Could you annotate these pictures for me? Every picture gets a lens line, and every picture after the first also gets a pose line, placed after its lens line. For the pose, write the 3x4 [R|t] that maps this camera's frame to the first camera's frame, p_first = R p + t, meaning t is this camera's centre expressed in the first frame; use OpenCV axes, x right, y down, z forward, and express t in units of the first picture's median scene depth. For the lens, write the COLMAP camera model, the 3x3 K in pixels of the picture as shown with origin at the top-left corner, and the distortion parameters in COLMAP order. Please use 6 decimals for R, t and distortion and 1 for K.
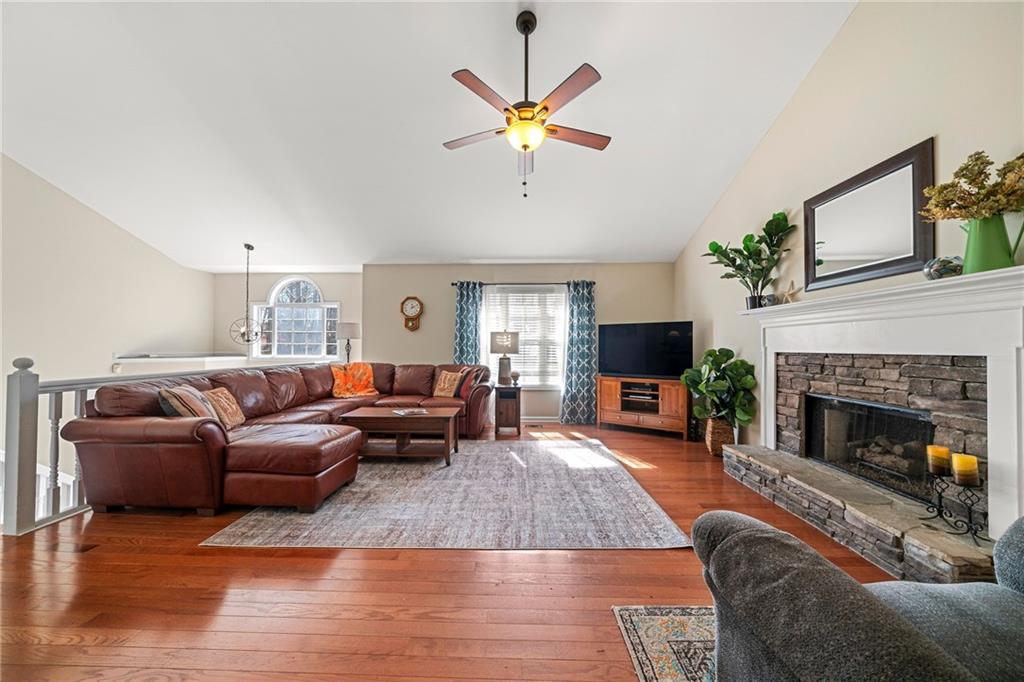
lens RADIAL K [[343.6, 0, 513.6], [0, 343.6, 345.6], [0, 0, 1]] dist [-0.007025, 0.000287]
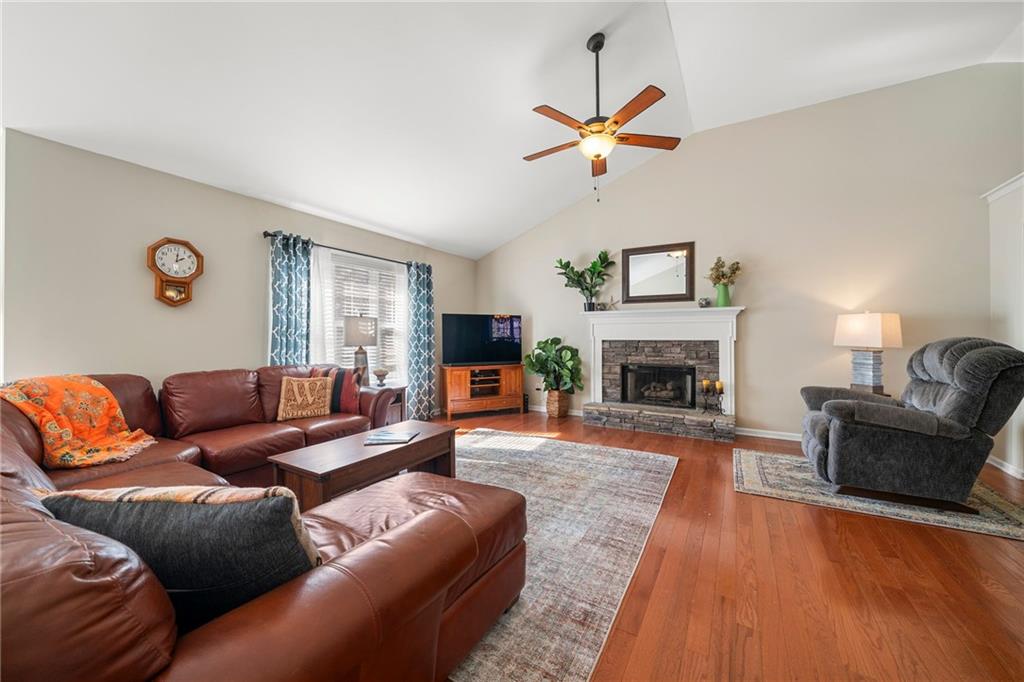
lens RADIAL K [[368.4, 0, 517.5], [0, 368.4, 337.6], [0, 0, 1]] dist [-0.004802, 0.000310]
pose [[0.500878, -0.004984, 0.865503, -0.836269], [-0.003064, 0.999967, 0.007531, -0.003138], [-0.865512, -0.006424, 0.500846, 0.468780]]
